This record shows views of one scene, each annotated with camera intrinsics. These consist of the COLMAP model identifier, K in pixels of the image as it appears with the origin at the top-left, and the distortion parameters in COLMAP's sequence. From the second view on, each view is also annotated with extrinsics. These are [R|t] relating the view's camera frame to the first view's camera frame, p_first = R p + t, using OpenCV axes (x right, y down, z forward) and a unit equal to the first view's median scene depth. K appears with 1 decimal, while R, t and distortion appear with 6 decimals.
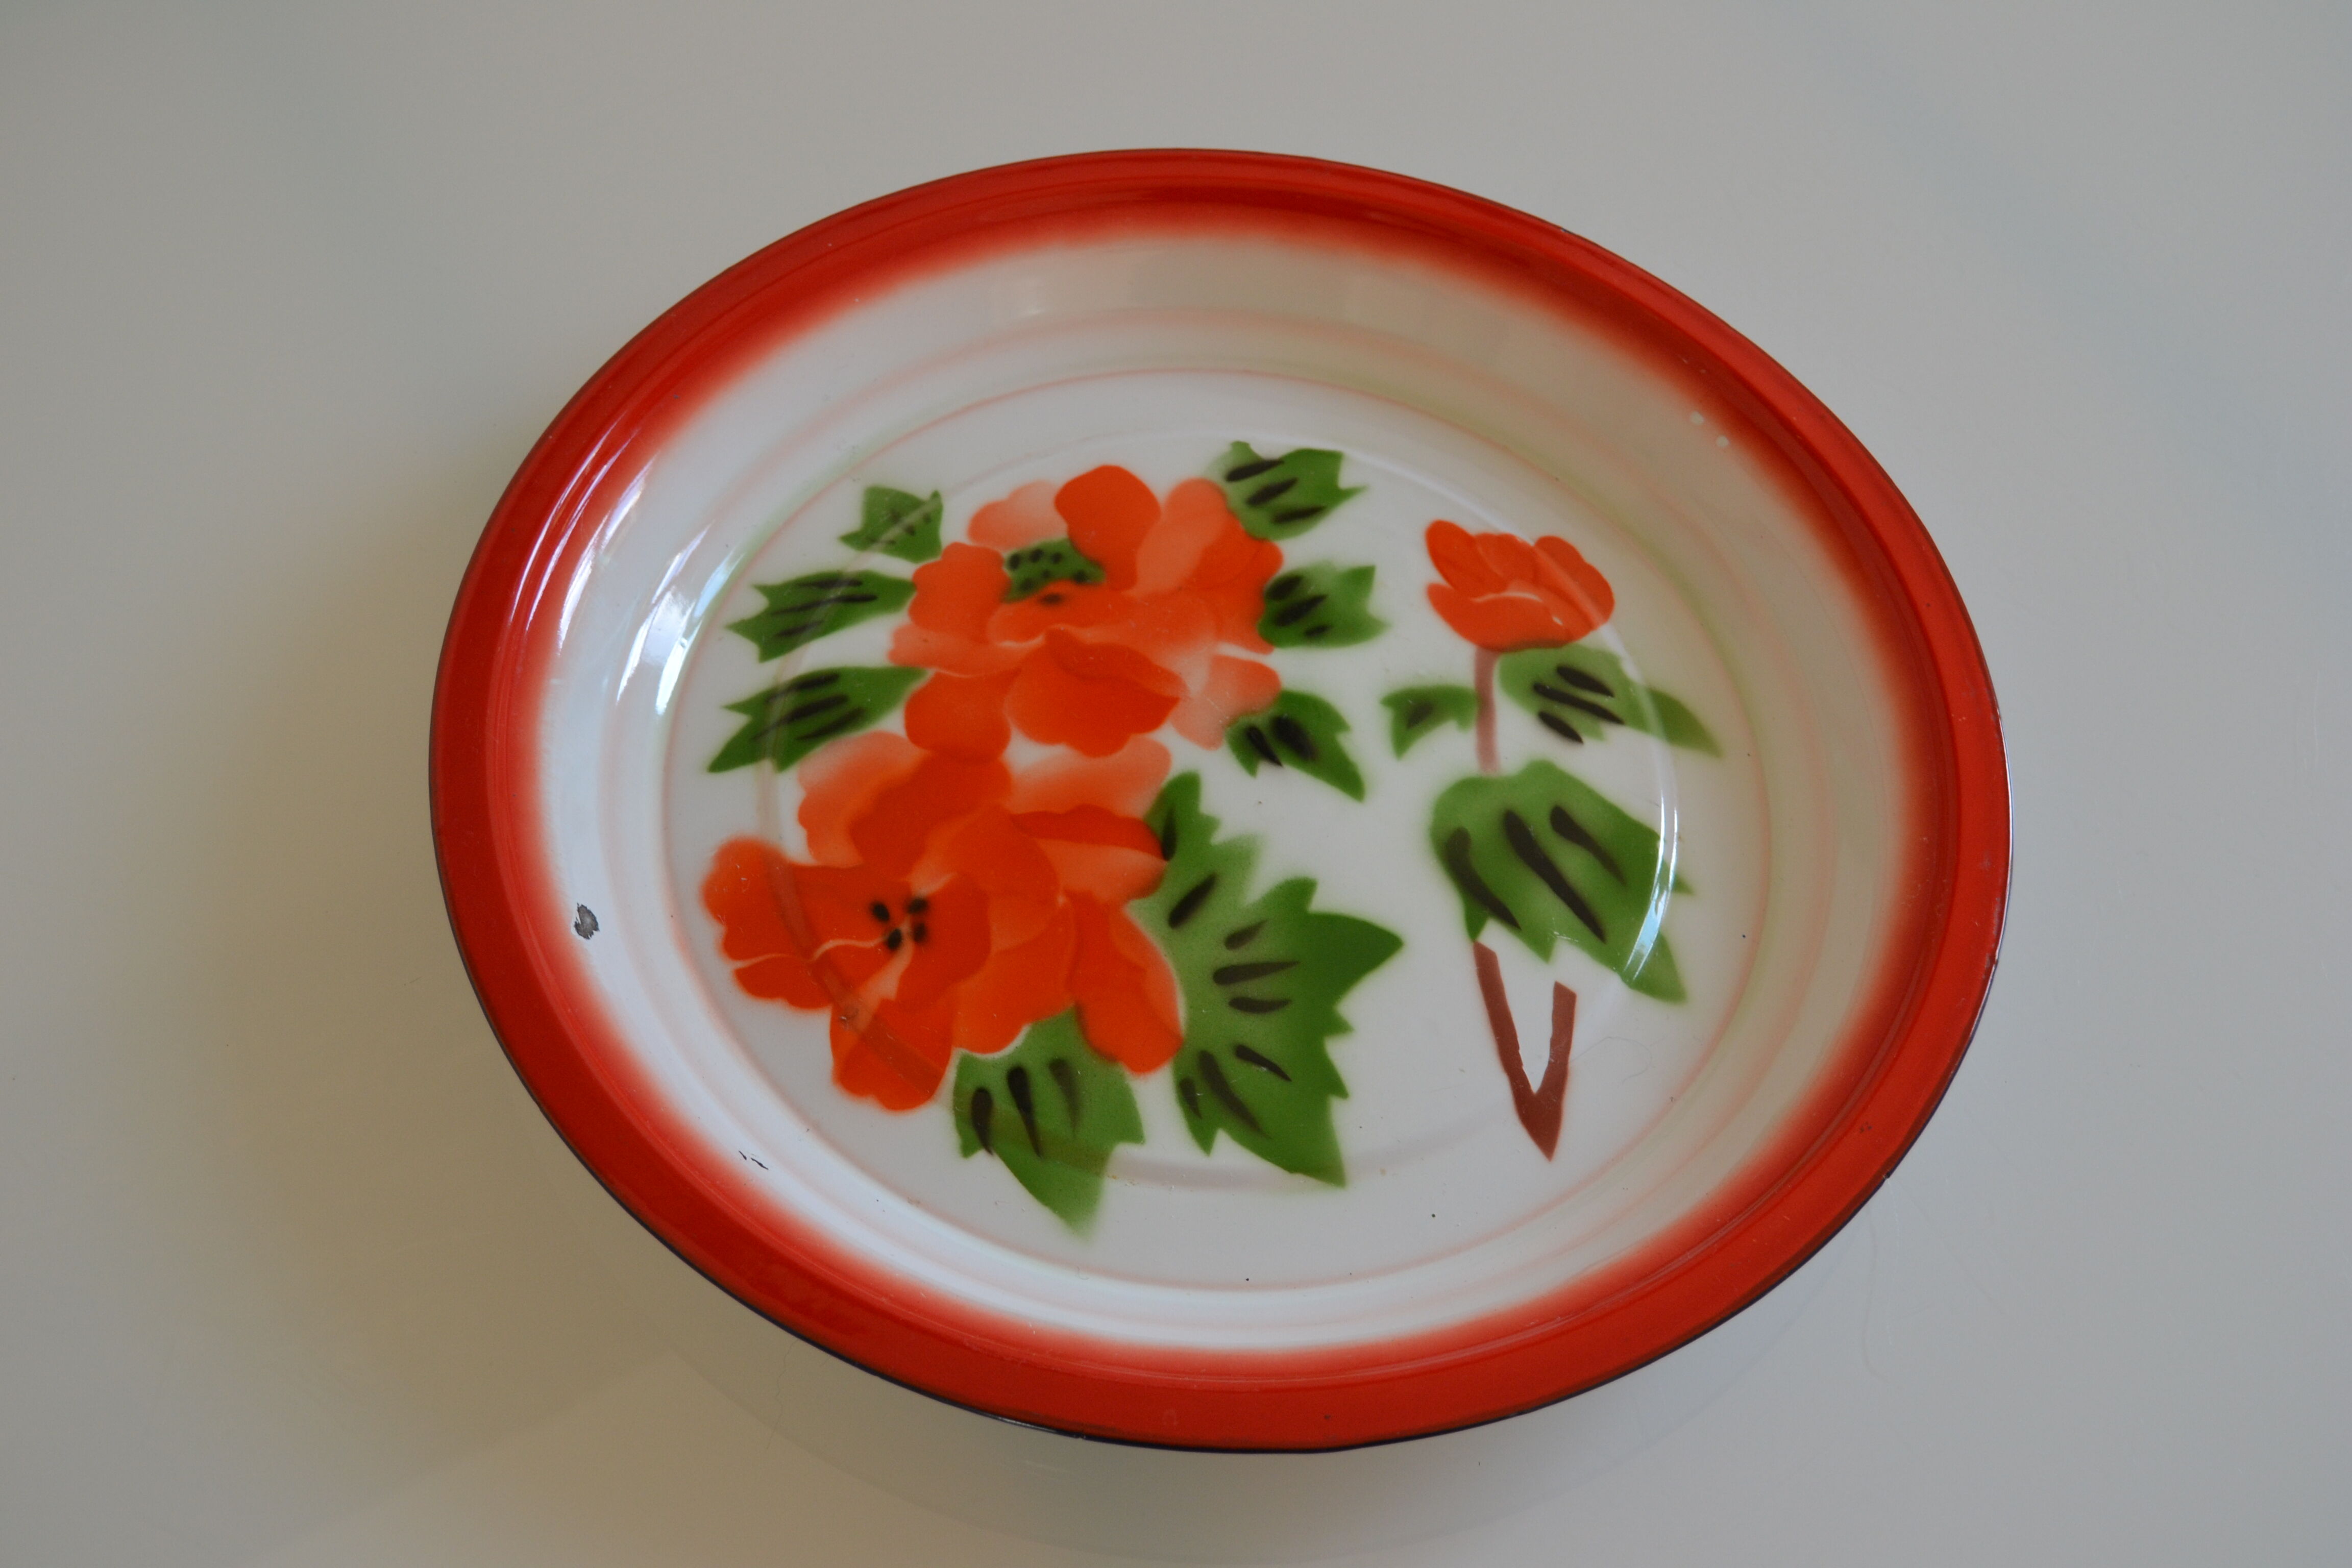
lens RADIAL K [[2666.2, 0, 1176.0], [0, 2666.2, 784.0], [0, 0, 1]] dist [-0.061361, -0.013218]
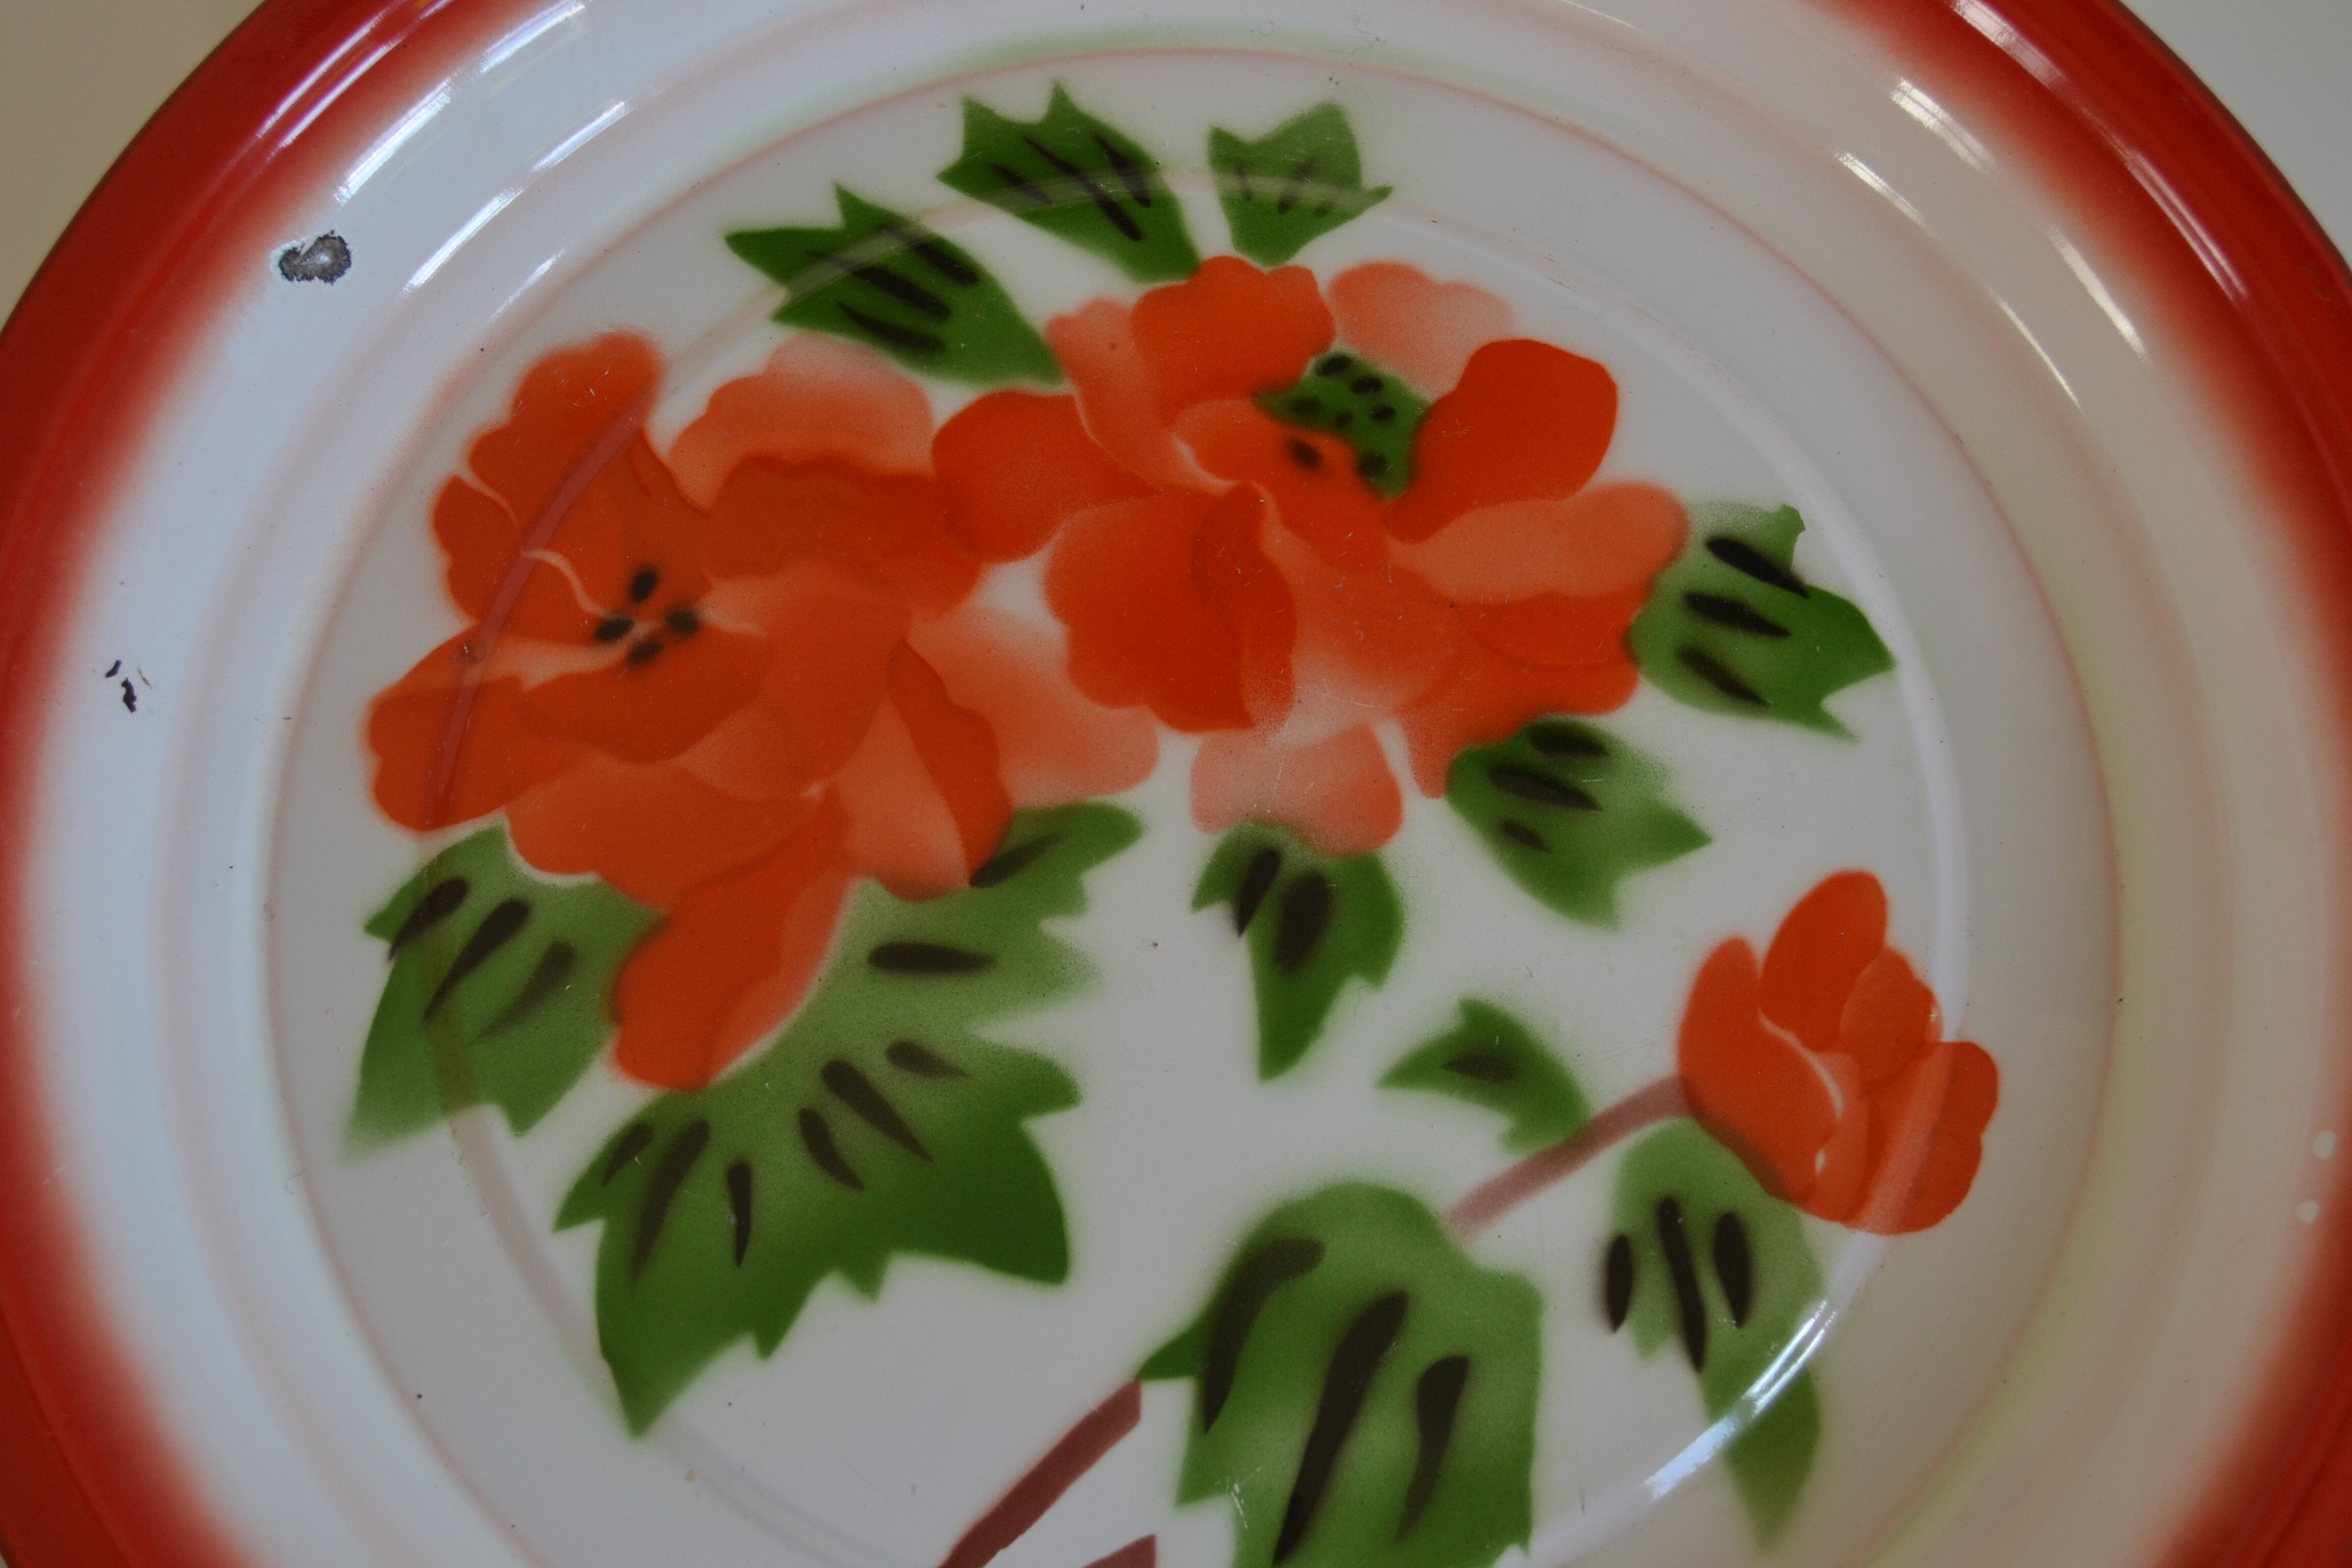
lens RADIAL K [[3390.6, 0, 1176.0], [0, 3390.6, 784.0], [0, 0, 1]] dist [-0.030382, -0.031701]
pose [[0.554365, 0.771441, -0.312343, 0.239202], [-0.671827, 0.636301, 0.379169, -0.301285], [0.491251, -0.000357, 0.871018, 0.341227]]
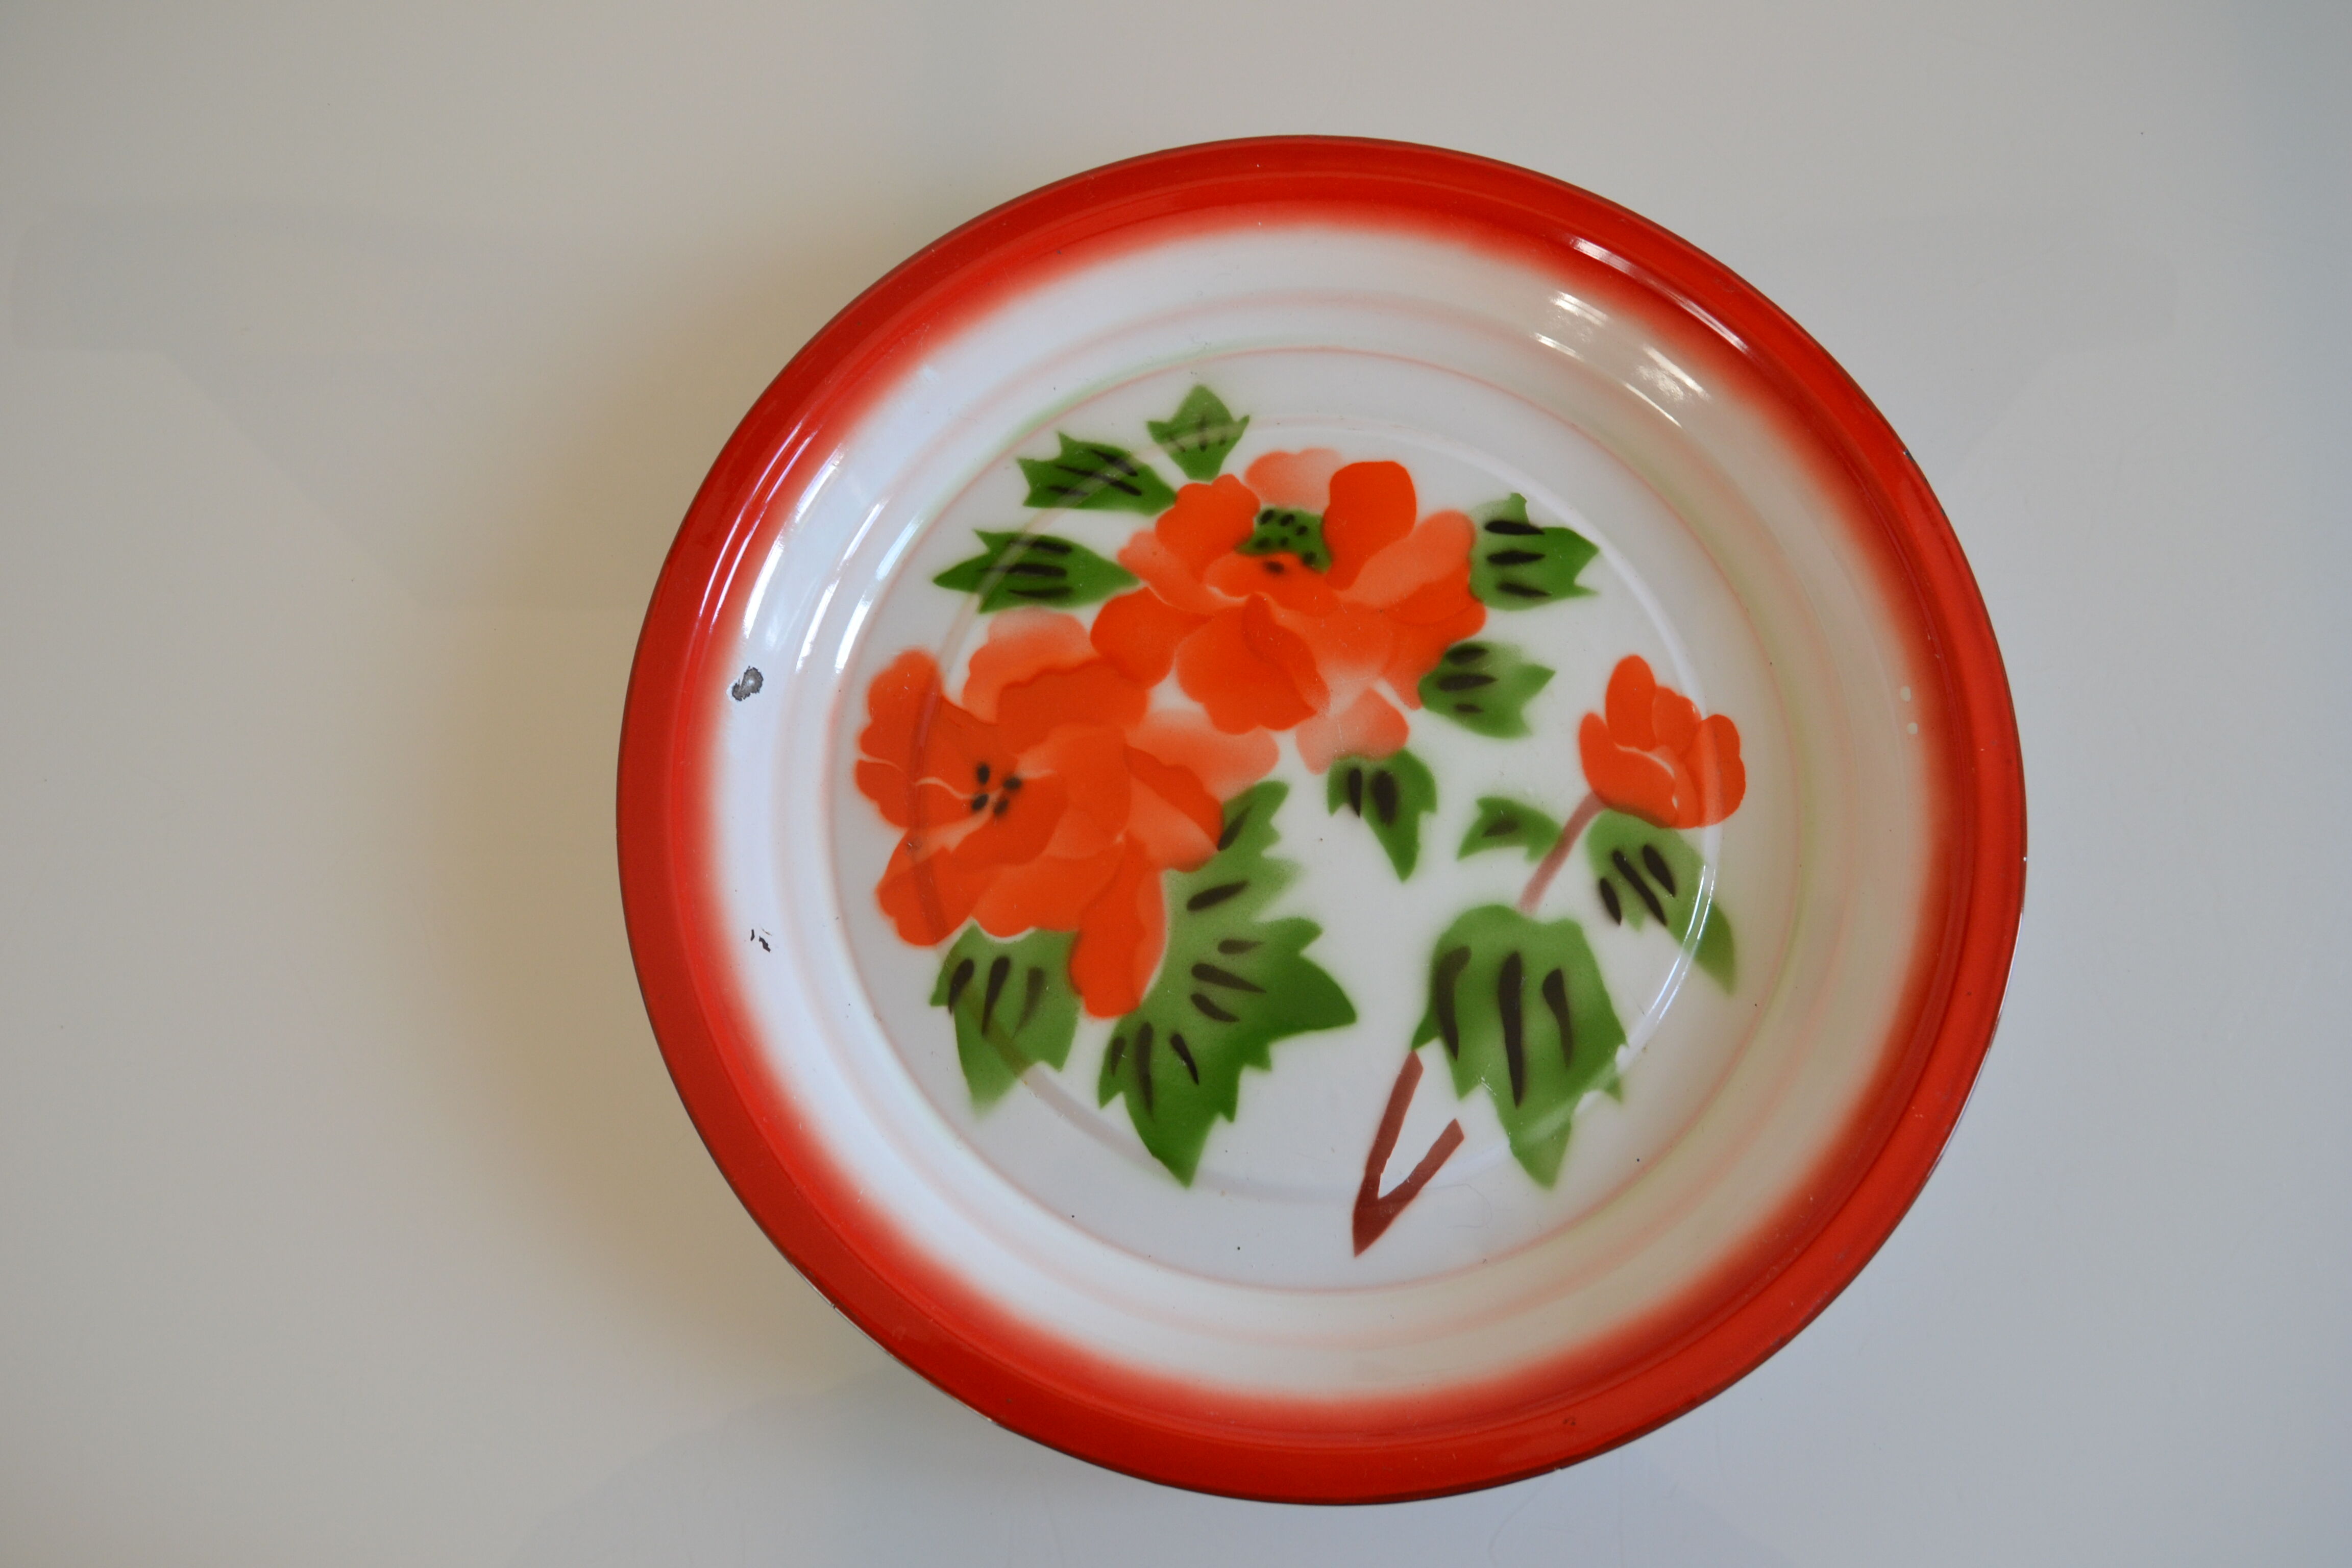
lens RADIAL K [[1875.8, 0, 1176.0], [0, 1875.8, 784.0], [0, 0, 1]] dist [-0.092867, 0.002234]
pose [[0.848892, 0.493780, -0.188584, 0.115953], [-0.402556, 0.835179, 0.374732, -0.282156], [0.342537, -0.242191, 0.907751, 0.260616]]
